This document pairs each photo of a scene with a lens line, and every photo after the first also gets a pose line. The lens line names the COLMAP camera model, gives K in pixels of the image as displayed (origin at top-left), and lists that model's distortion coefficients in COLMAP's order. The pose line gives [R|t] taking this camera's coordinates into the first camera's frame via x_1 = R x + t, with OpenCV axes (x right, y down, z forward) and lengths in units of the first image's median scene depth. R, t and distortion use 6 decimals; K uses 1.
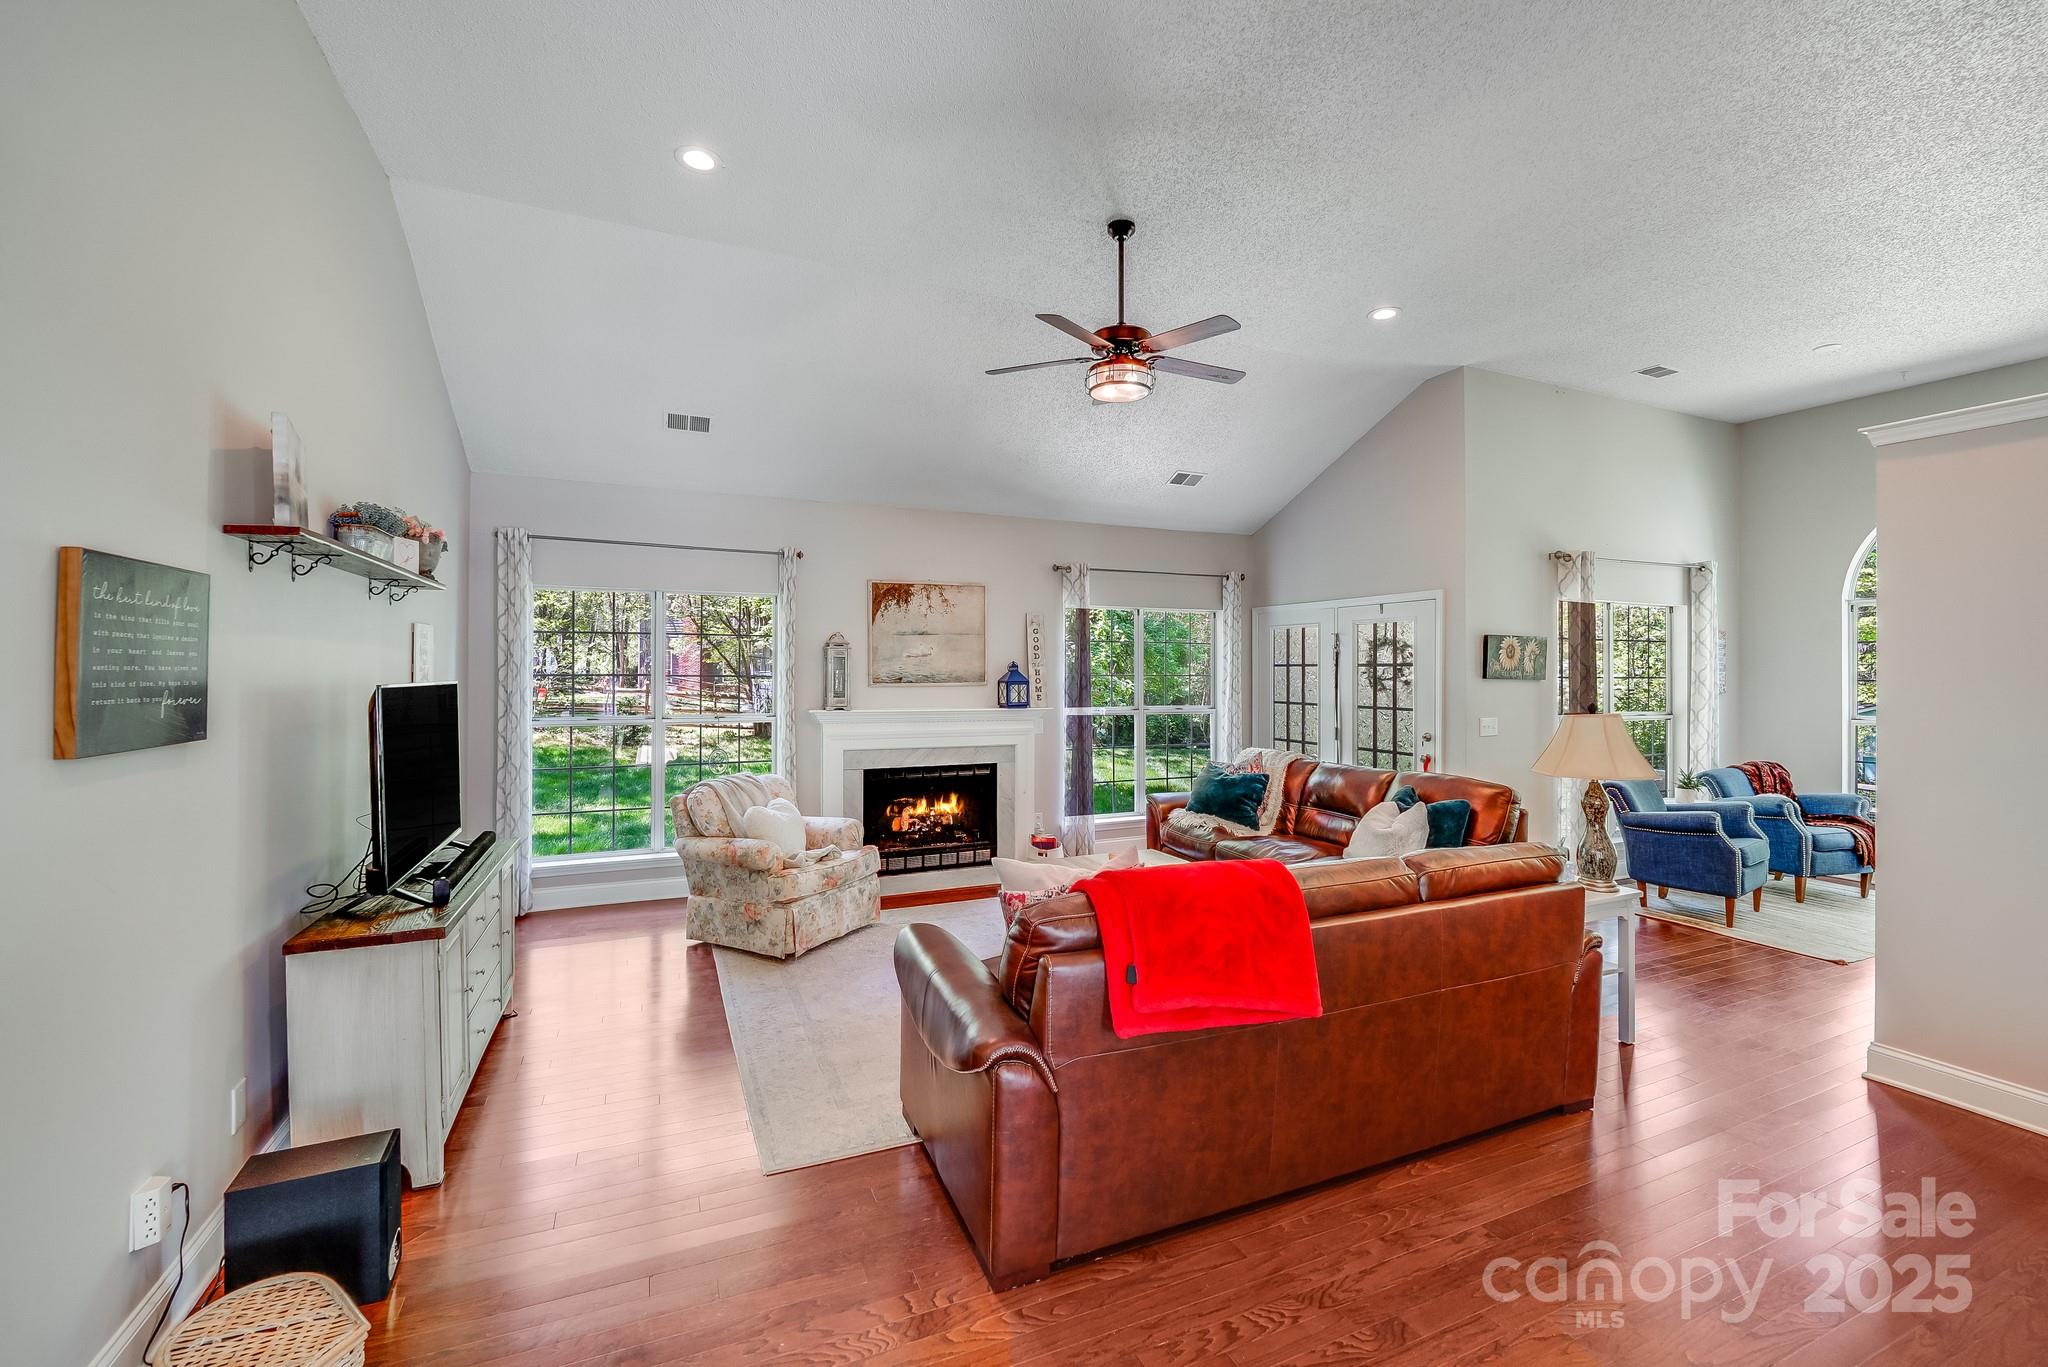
lens RADIAL K [[837.9, 0, 1015.9], [0, 837.9, 665.4], [0, 0, 1]] dist [-0.000590, -0.006900]
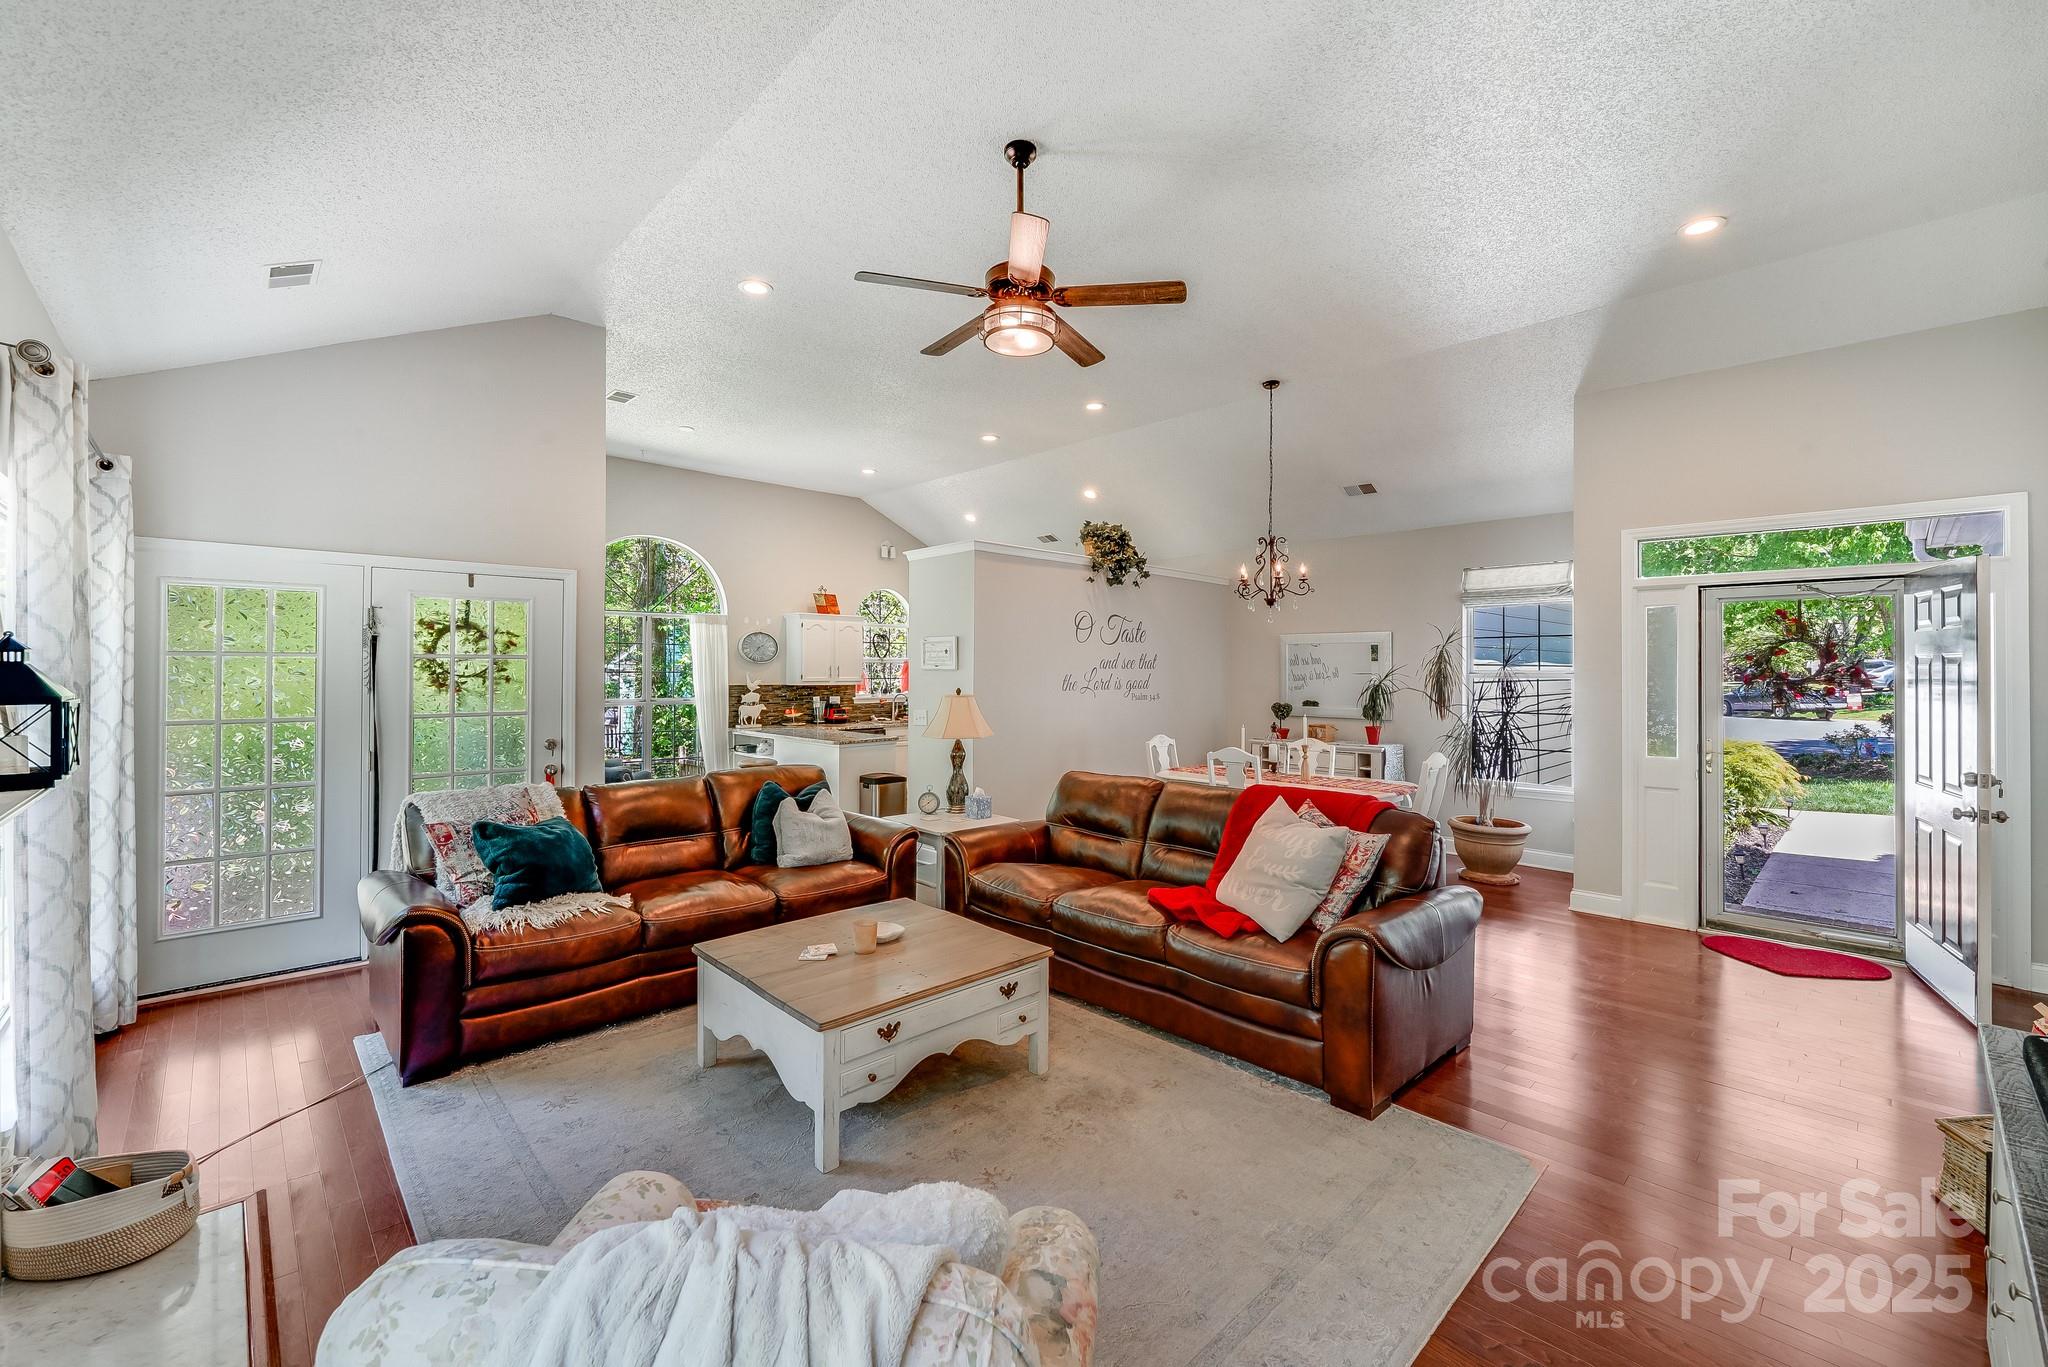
lens RADIAL K [[834.9, 0, 1014.3], [0, 834.9, 672.2], [0, 0, 1]] dist [-0.003576, -0.003375]
pose [[-0.342667, -0.008404, 0.939419, -0.450918], [-0.010012, 0.999936, 0.005293, 0.005282], [-0.939404, -0.007592, -0.342729, 0.863615]]
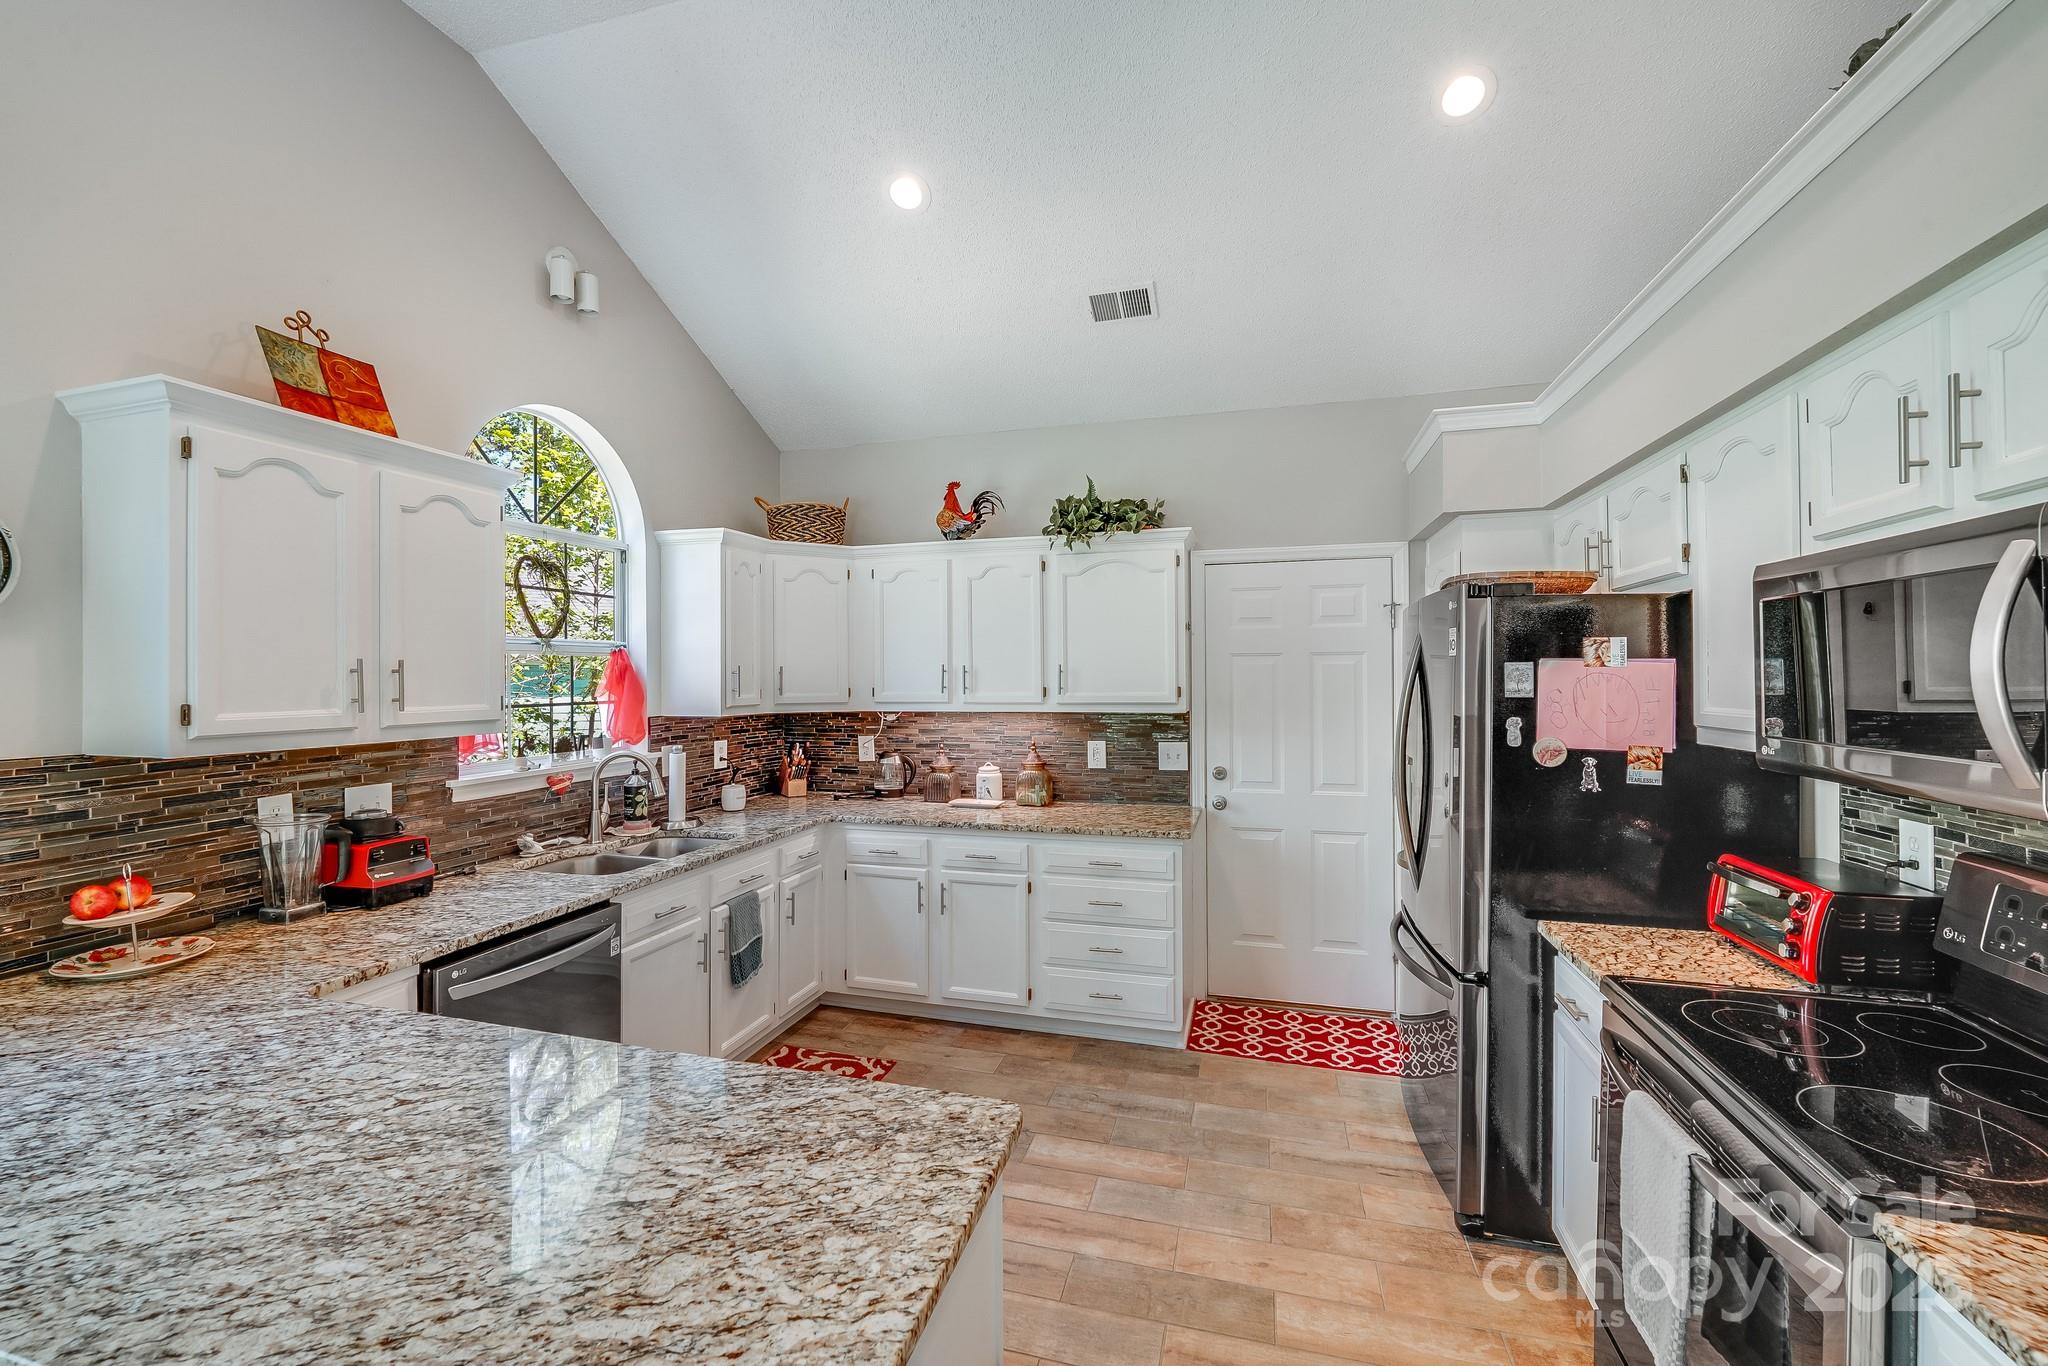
lens RADIAL K [[834.9, 0, 1014.3], [0, 834.9, 671.7], [0, 0, 1]] dist [-0.003576, -0.003375]
pose [[-0.767483, 0.000322, 0.641070, 0.755699], [-0.003554, 0.999982, -0.004757, 0.011202], [-0.641060, -0.005929, -0.767468, 0.737132]]
